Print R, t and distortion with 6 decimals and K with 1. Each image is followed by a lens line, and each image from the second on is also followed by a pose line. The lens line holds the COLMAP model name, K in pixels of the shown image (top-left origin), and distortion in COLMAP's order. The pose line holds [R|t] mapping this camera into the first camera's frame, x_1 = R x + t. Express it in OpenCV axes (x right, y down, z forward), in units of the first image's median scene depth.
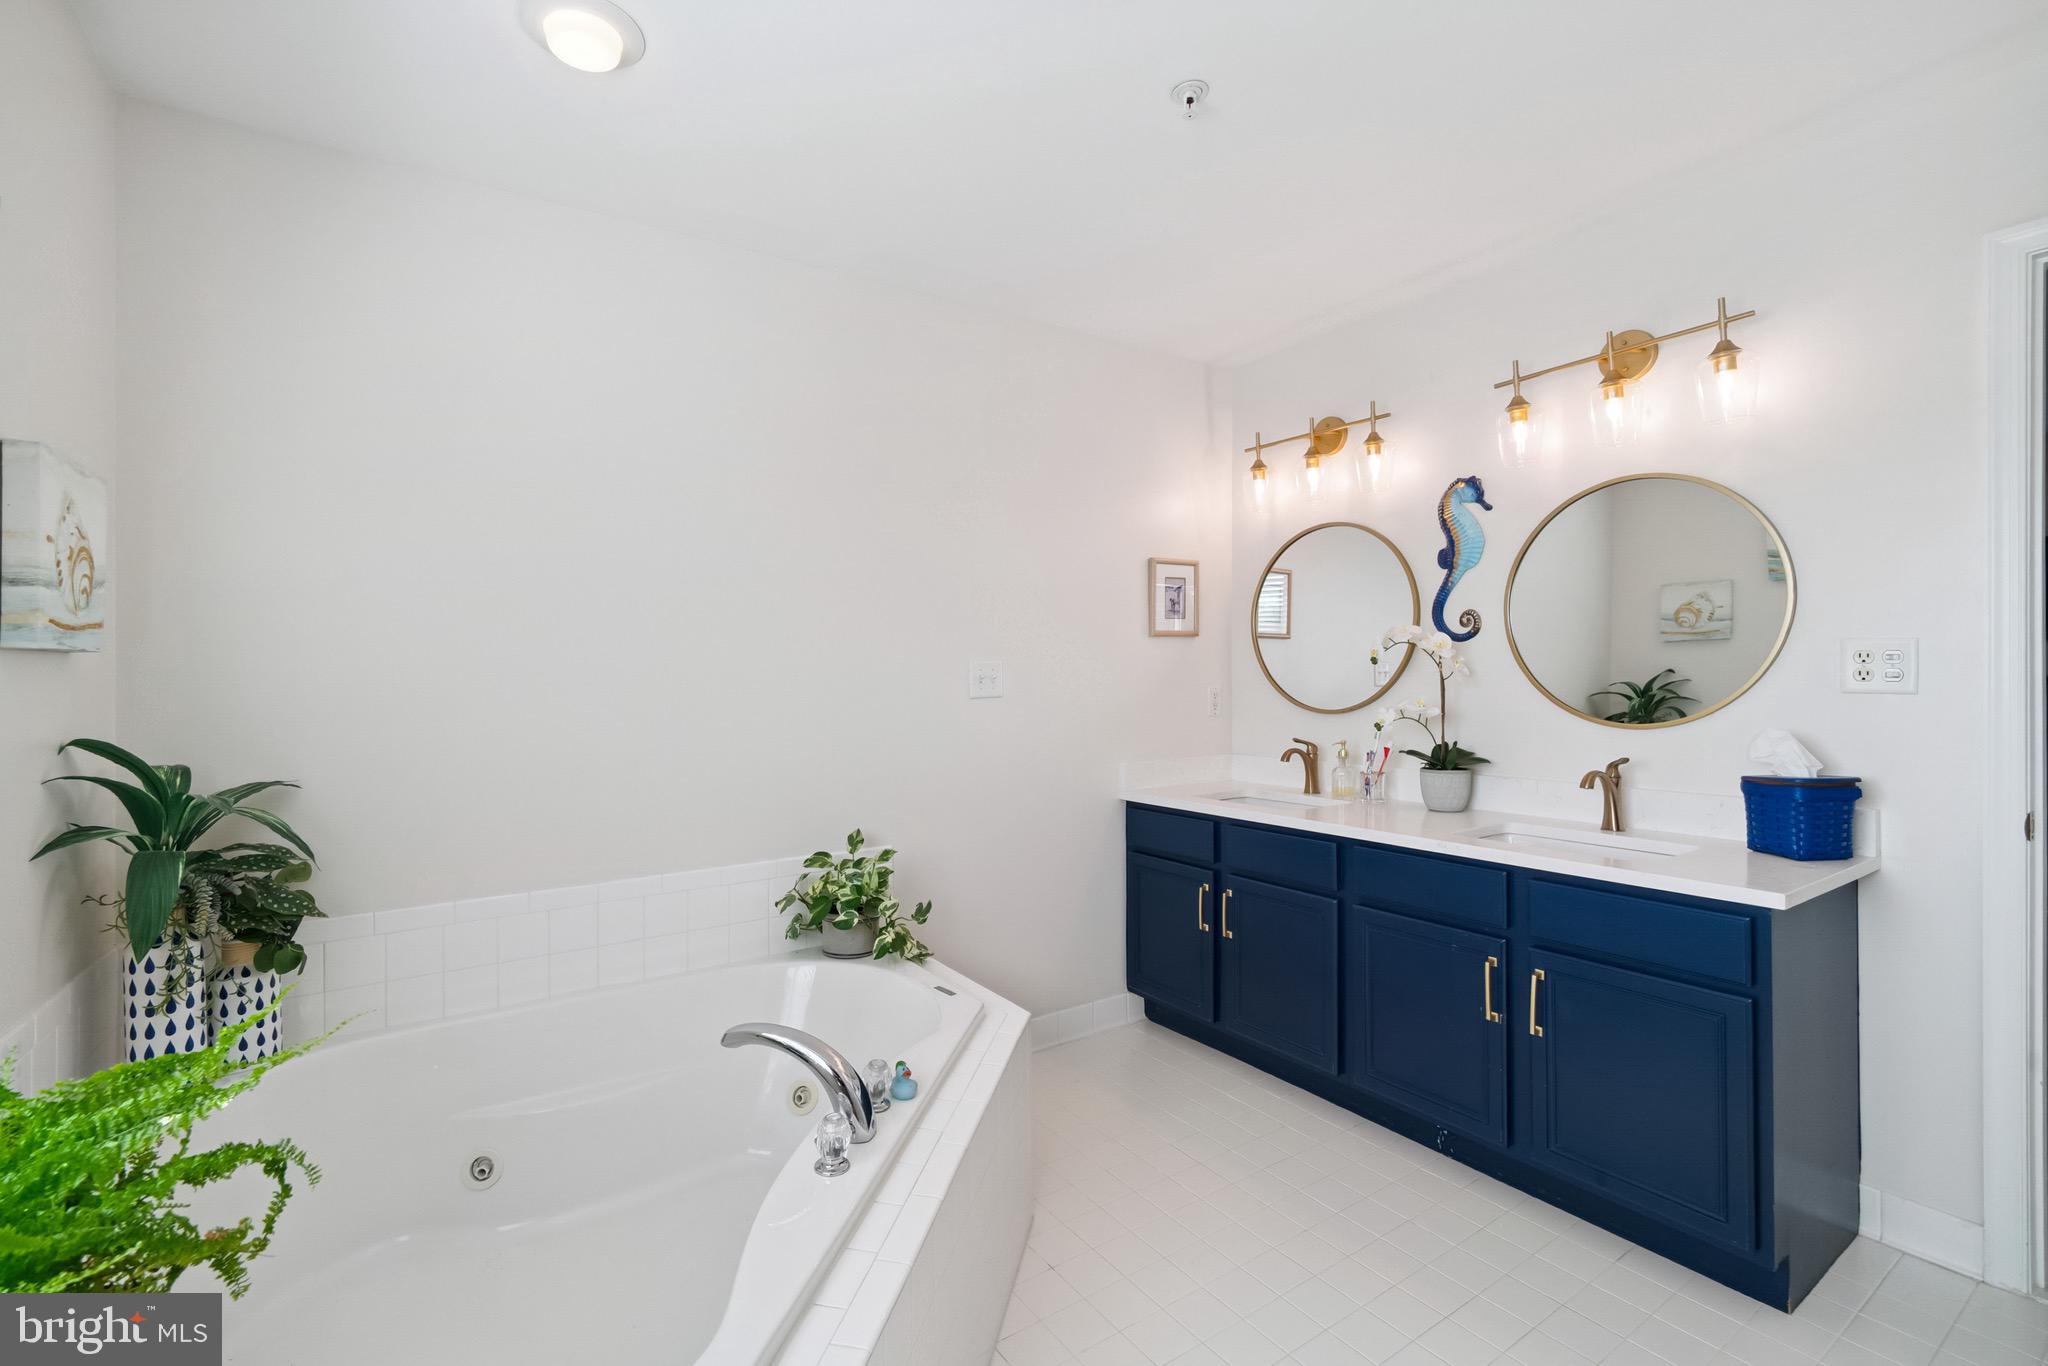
lens RADIAL K [[883.7, 0, 1015.2], [0, 883.7, 687.2], [0, 0, 1]] dist [-0.000195, 0.000515]
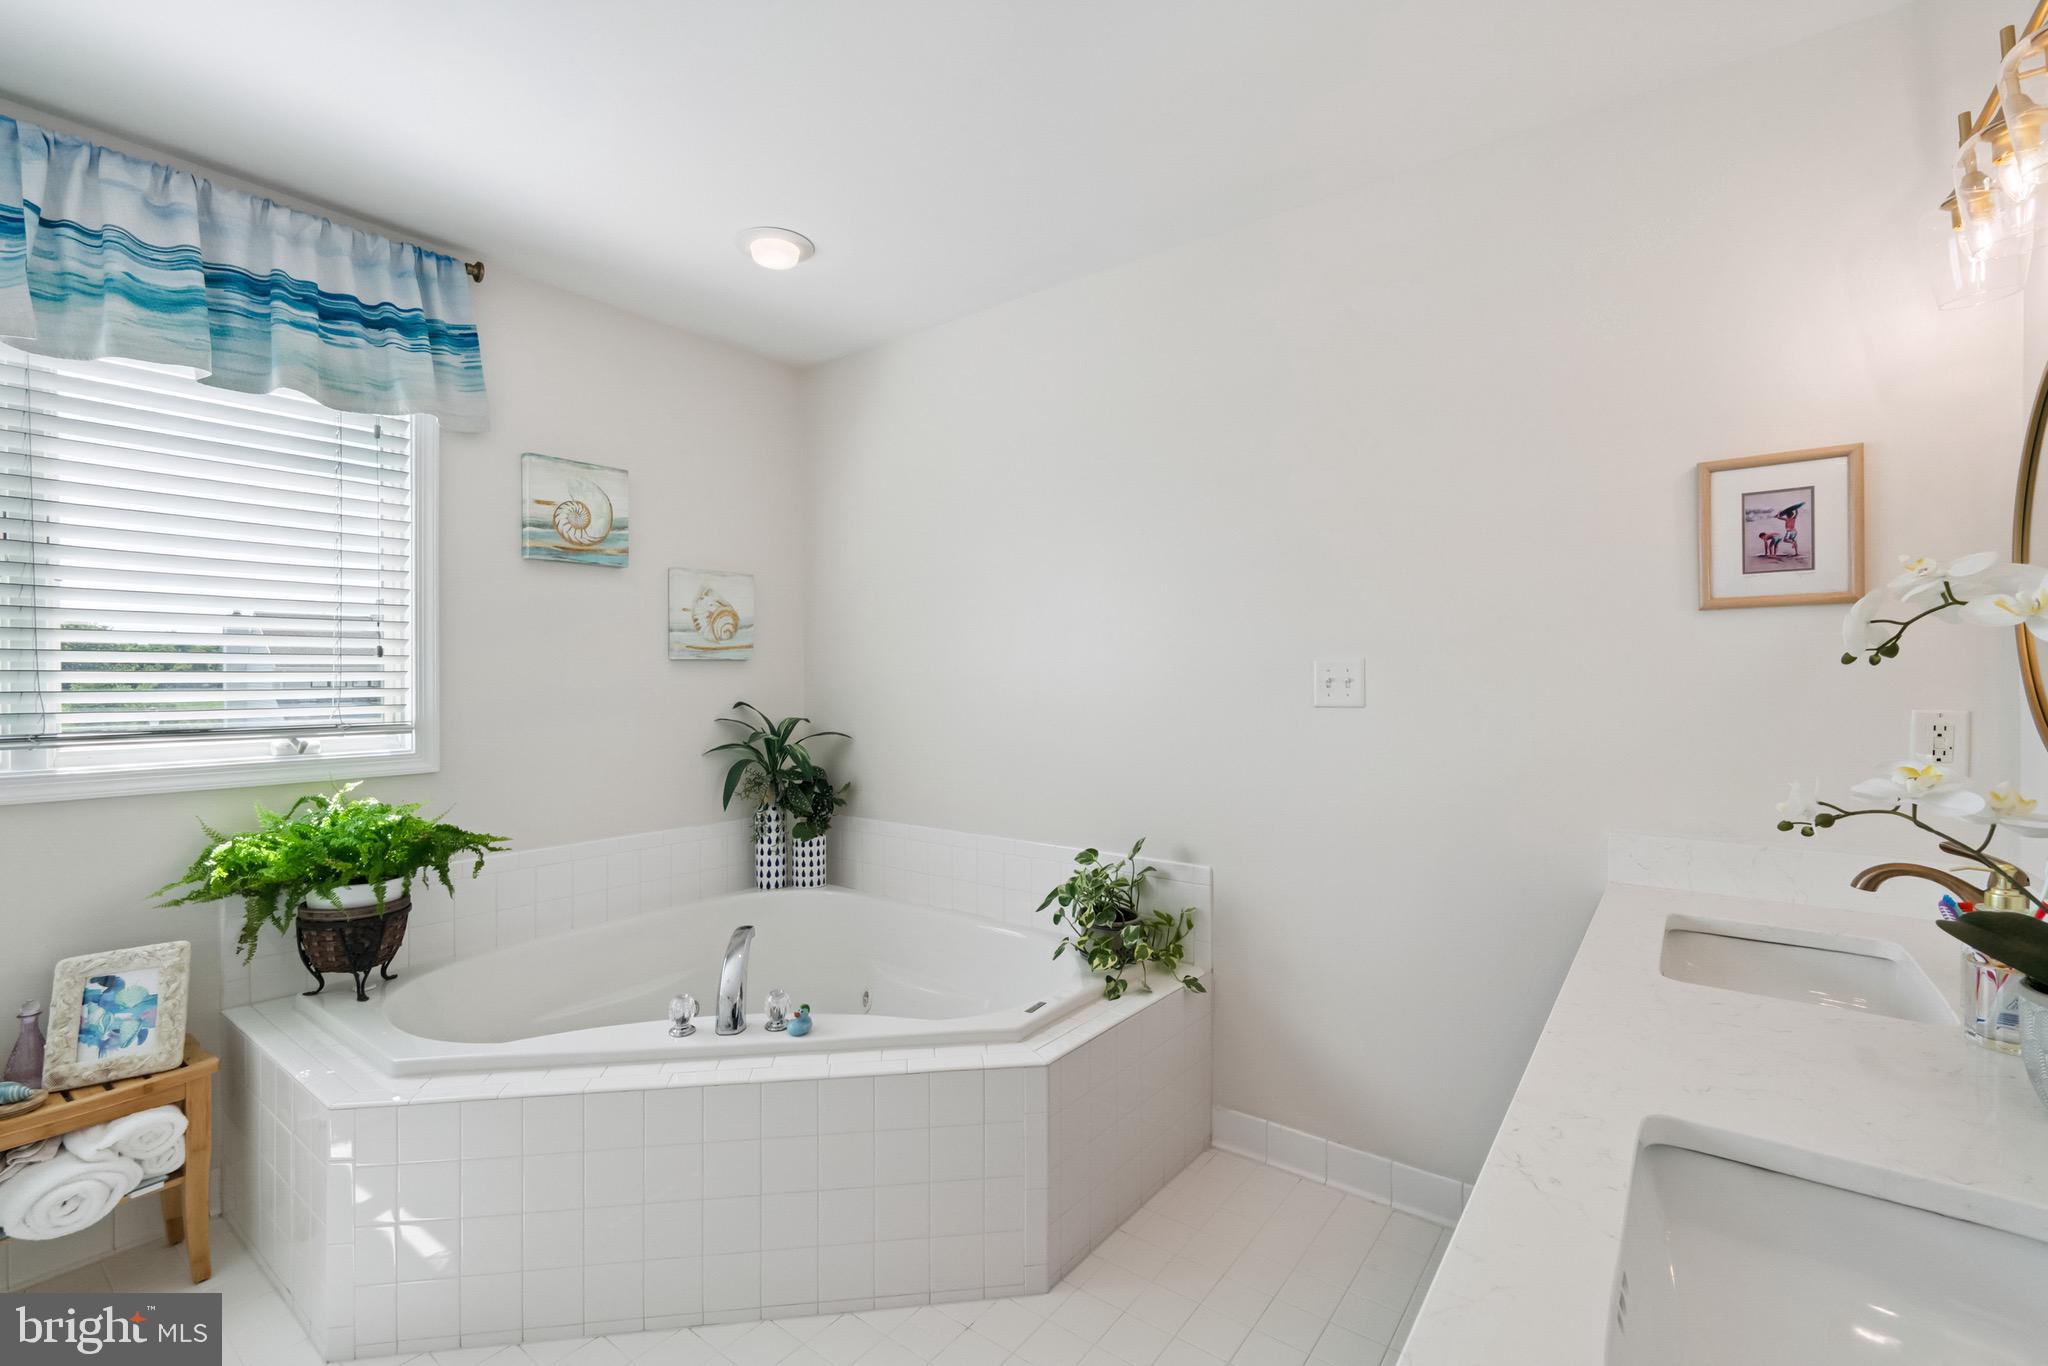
lens RADIAL K [[883.7, 0, 1015.2], [0, 883.7, 687.2], [0, 0, 1]] dist [-0.000195, 0.000515]
pose [[0.329161, 0.023431, -0.943983, 0.525415], [-0.021148, 0.999624, 0.017438, -0.011365], [0.944037, 0.014224, 0.329533, 0.430668]]
